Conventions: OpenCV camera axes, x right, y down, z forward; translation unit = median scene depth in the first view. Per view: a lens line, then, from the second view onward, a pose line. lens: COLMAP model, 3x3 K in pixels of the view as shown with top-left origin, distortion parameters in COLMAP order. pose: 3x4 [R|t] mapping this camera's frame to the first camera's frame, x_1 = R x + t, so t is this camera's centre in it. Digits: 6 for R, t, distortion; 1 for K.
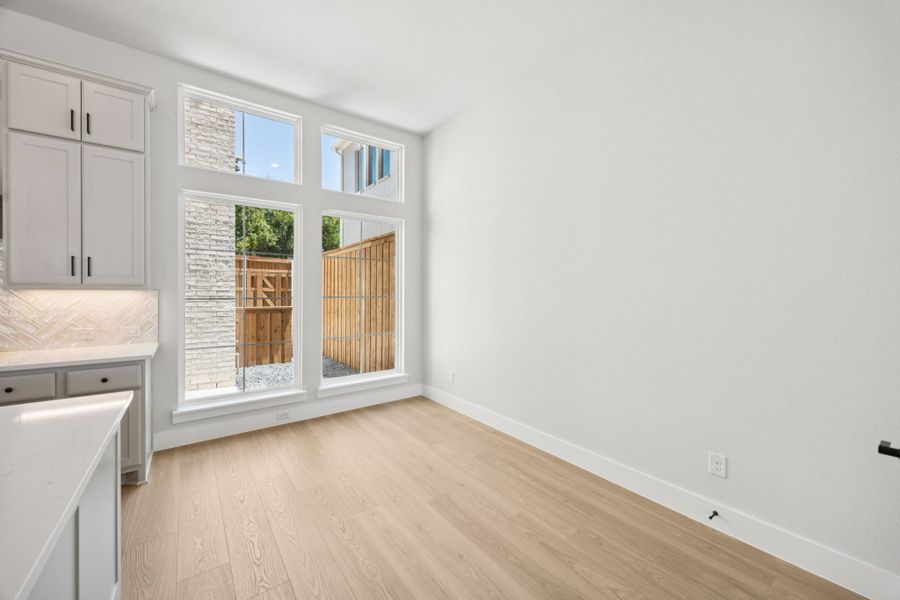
lens RADIAL K [[352.4, 0, 447.1], [0, 352.4, 293.1], [0, 0, 1]] dist [-0.000706, -0.000056]
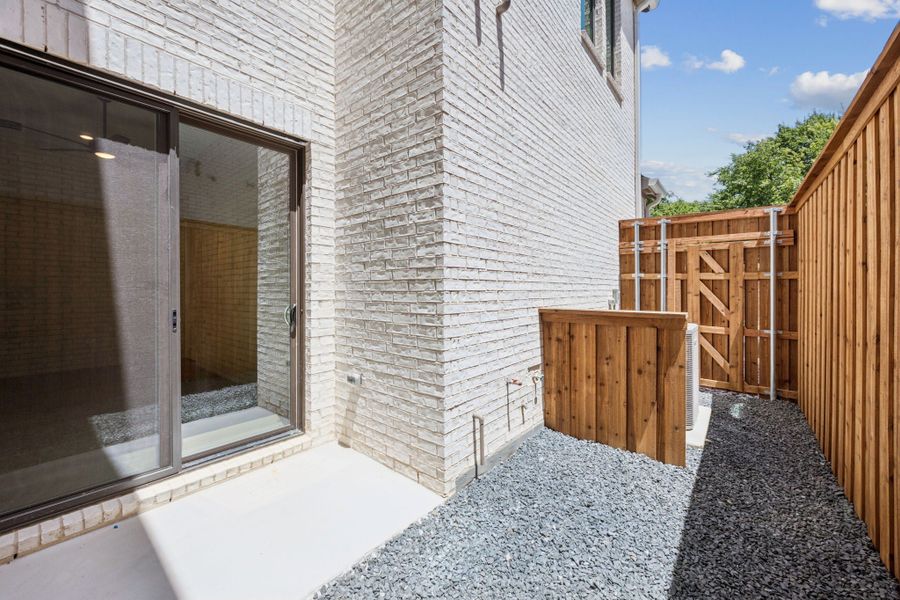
lens RADIAL K [[352.4, 0, 447.1], [0, 352.4, 293.1], [0, 0, 1]] dist [-0.000706, -0.000056]
pose [[0.236277, -0.001895, -0.971684, -0.153423], [0.000707, 0.999998, -0.001778, 0.019407], [0.971686, -0.000267, 0.236277, 0.697252]]
